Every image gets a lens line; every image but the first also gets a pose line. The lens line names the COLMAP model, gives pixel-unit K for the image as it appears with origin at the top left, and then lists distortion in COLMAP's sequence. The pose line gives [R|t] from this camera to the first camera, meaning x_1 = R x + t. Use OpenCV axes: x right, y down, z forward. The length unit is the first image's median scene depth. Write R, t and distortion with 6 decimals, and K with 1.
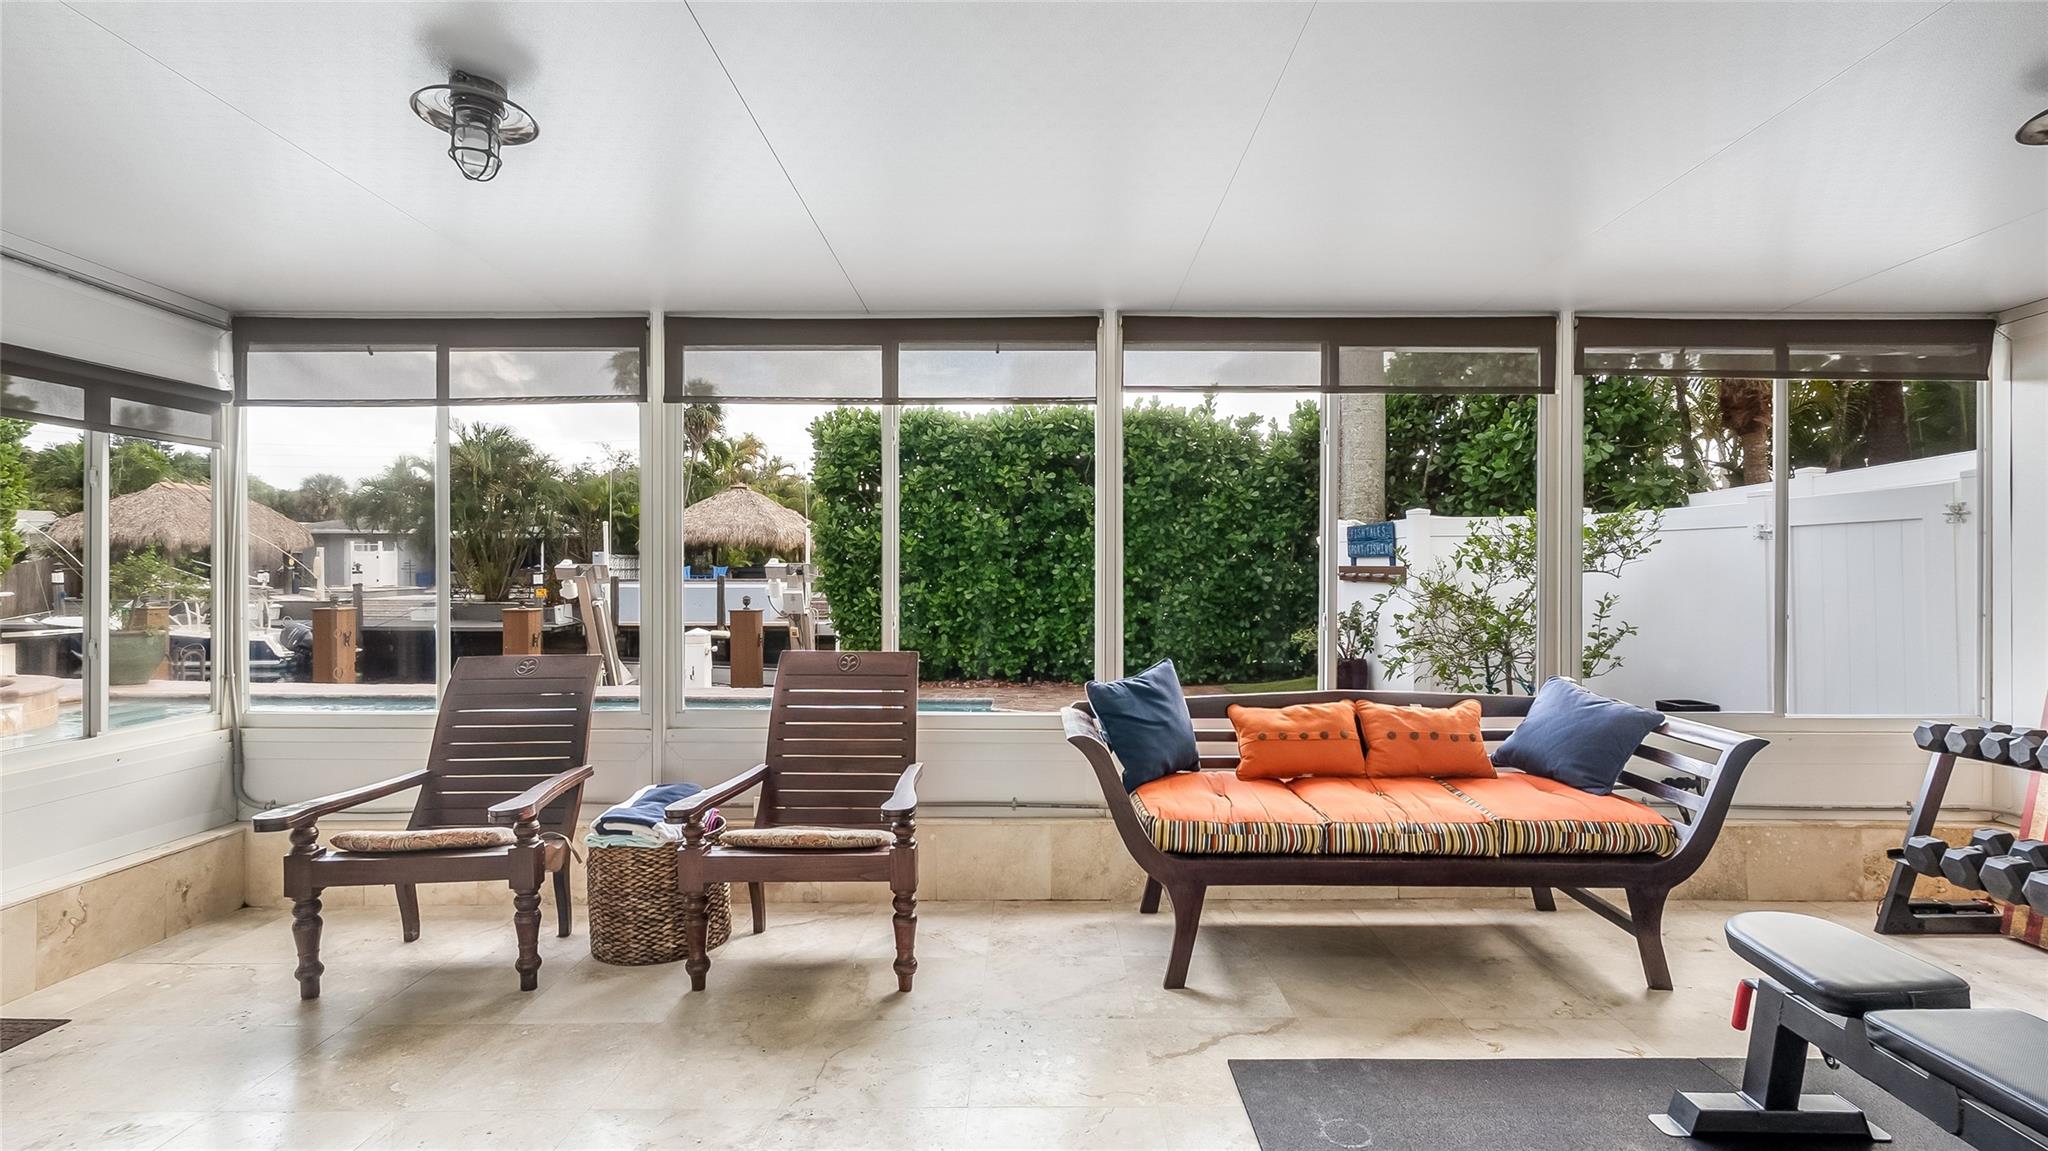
lens RADIAL K [[957.7, 0, 1027.2], [0, 957.7, 561.7], [0, 0, 1]] dist [-0.002382, 0.000336]
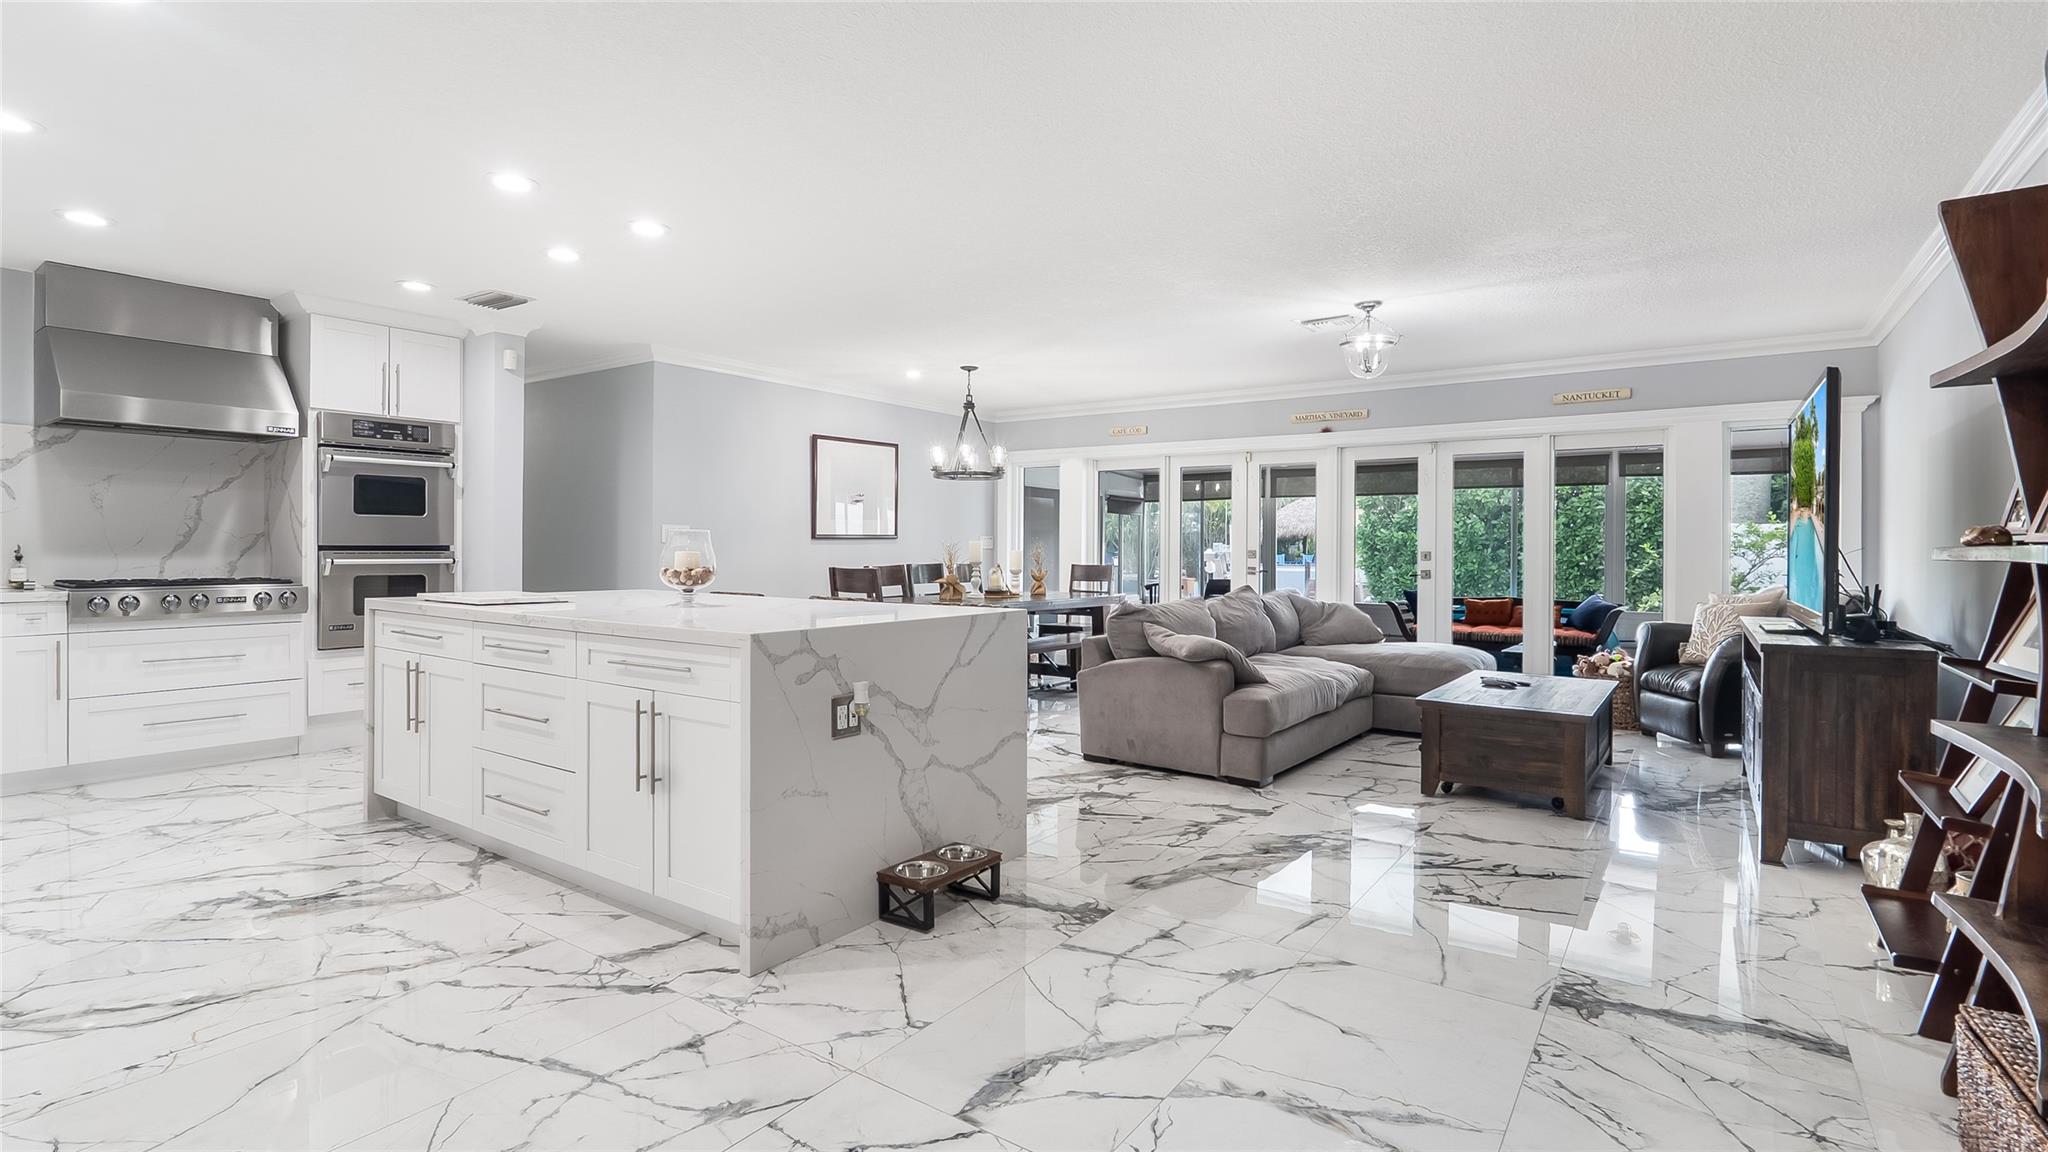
lens RADIAL K [[952.4, 0, 1023.5], [0, 952.4, 550.5], [0, 0, 1]] dist [-0.004673, -0.000344]
pose [[0.820246, 0.003295, -0.572002, 0.243369], [-0.003444, 0.999994, 0.000822, 0.000509], [0.572001, 0.001296, 0.820252, -0.660718]]
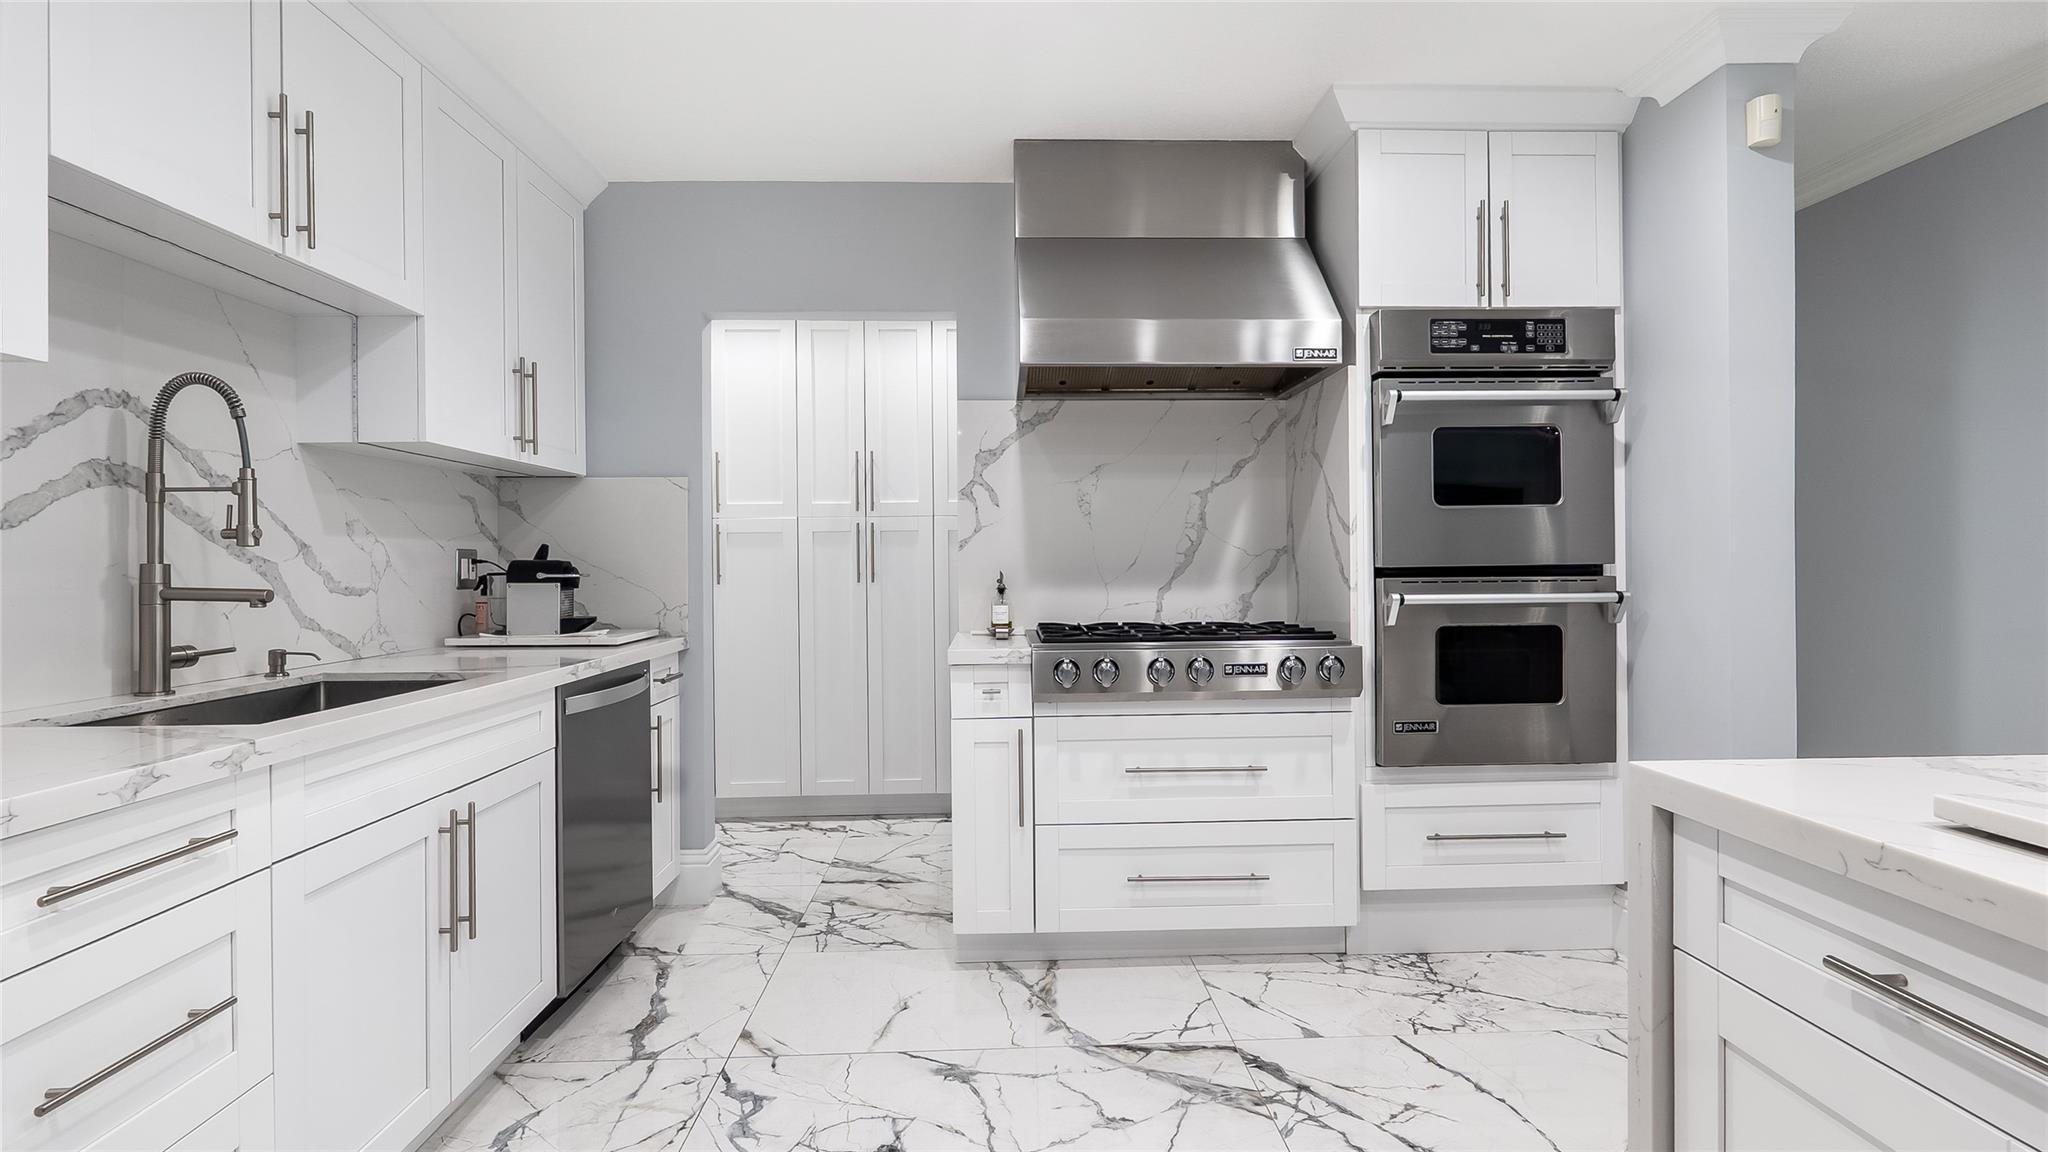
lens RADIAL K [[957.7, 0, 1027.2], [0, 957.7, 562.2], [0, 0, 1]] dist [-0.002382, 0.000336]
pose [[0.042679, -0.006183, -0.999070, -0.055001], [0.007972, 0.999951, -0.005848, -0.001097], [0.999057, -0.007715, 0.042727, -0.579094]]
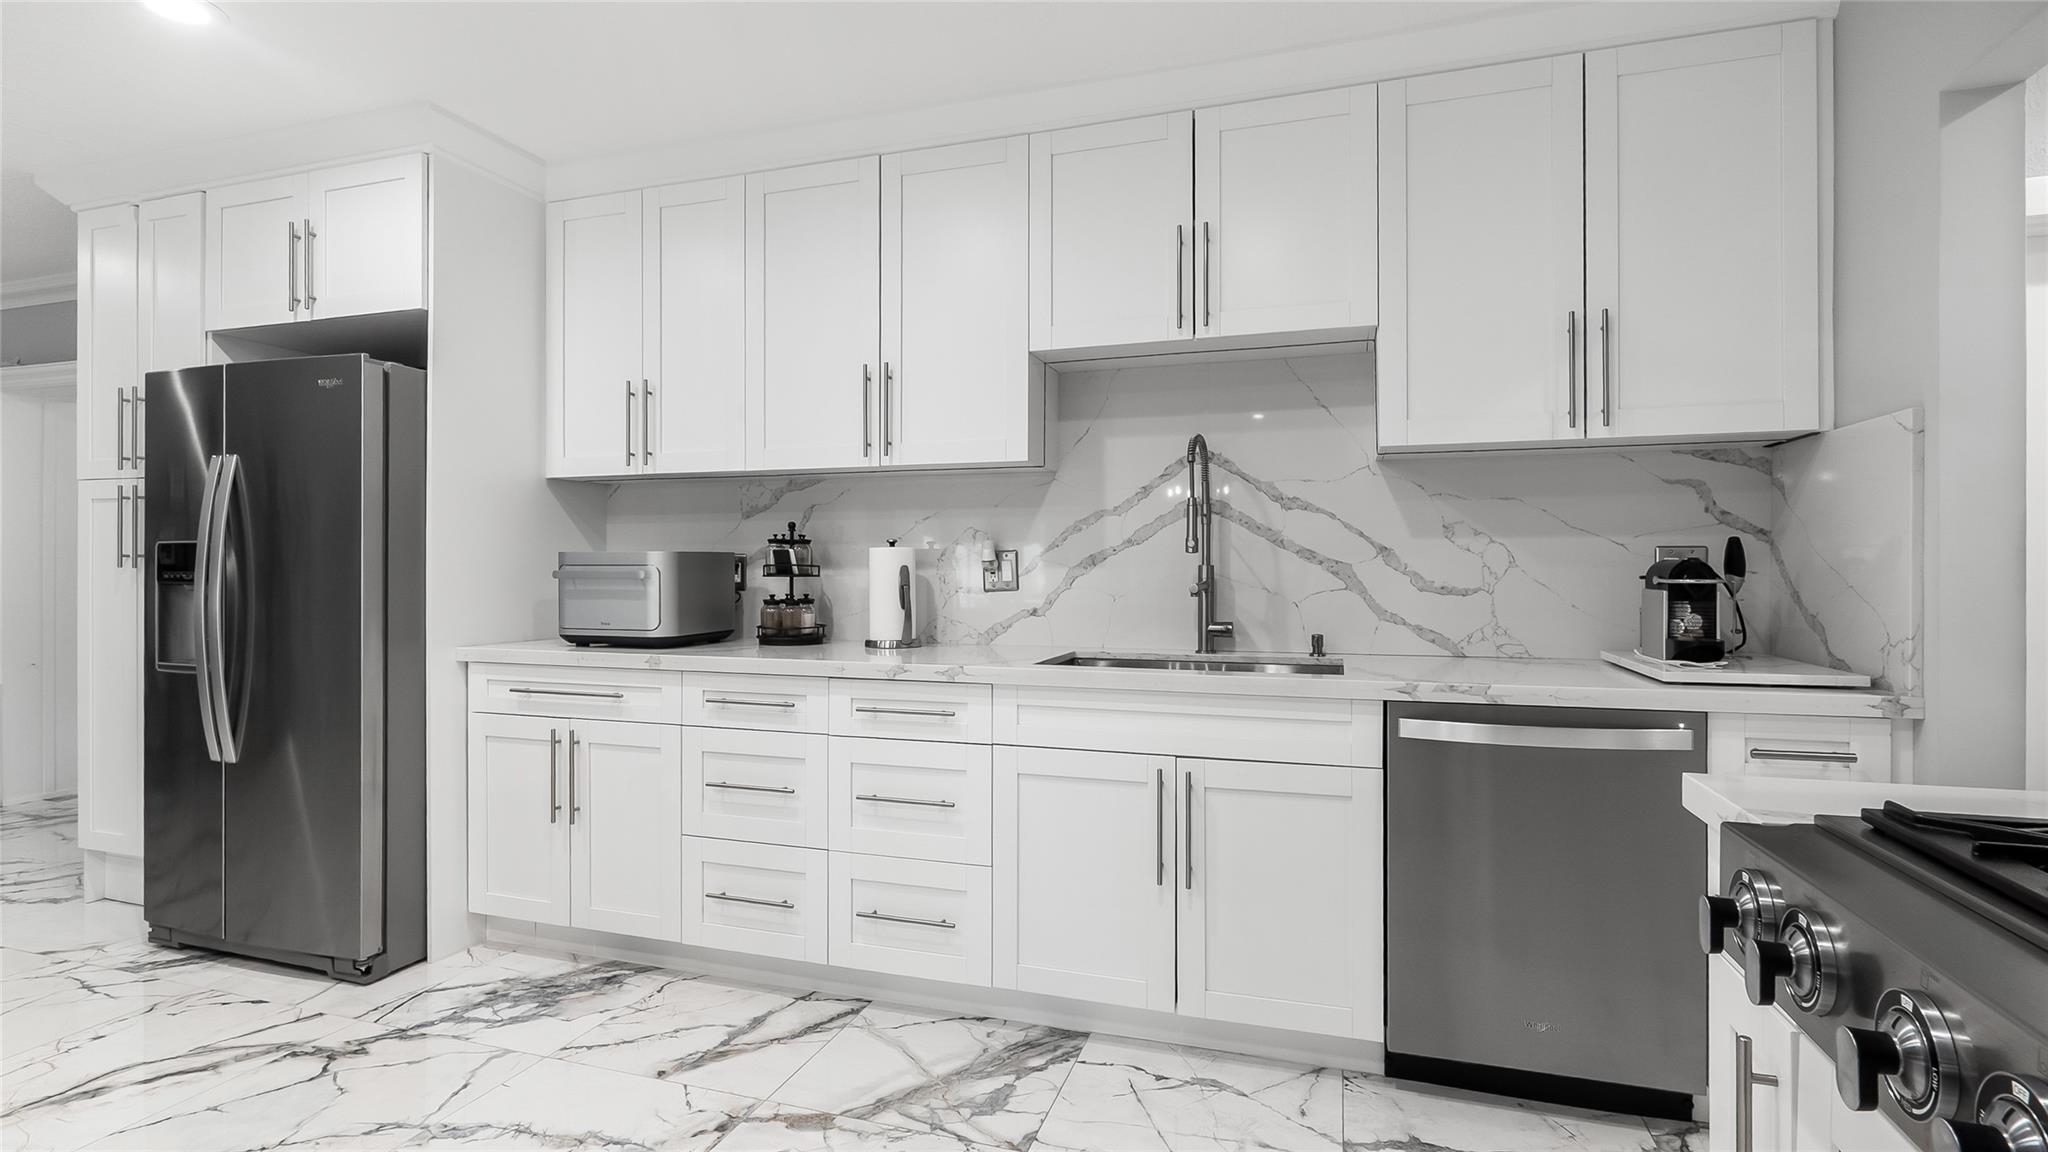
lens RADIAL K [[991.6, 0, 1022.0], [0, 991.6, 562.6], [0, 0, 1]] dist [0.000934, 0.000808]
pose [[-0.951358, -0.001917, 0.308082, -0.256559], [-0.002718, 0.999994, -0.002170, -0.002887], [-0.308076, -0.002902, -0.951357, -0.466504]]
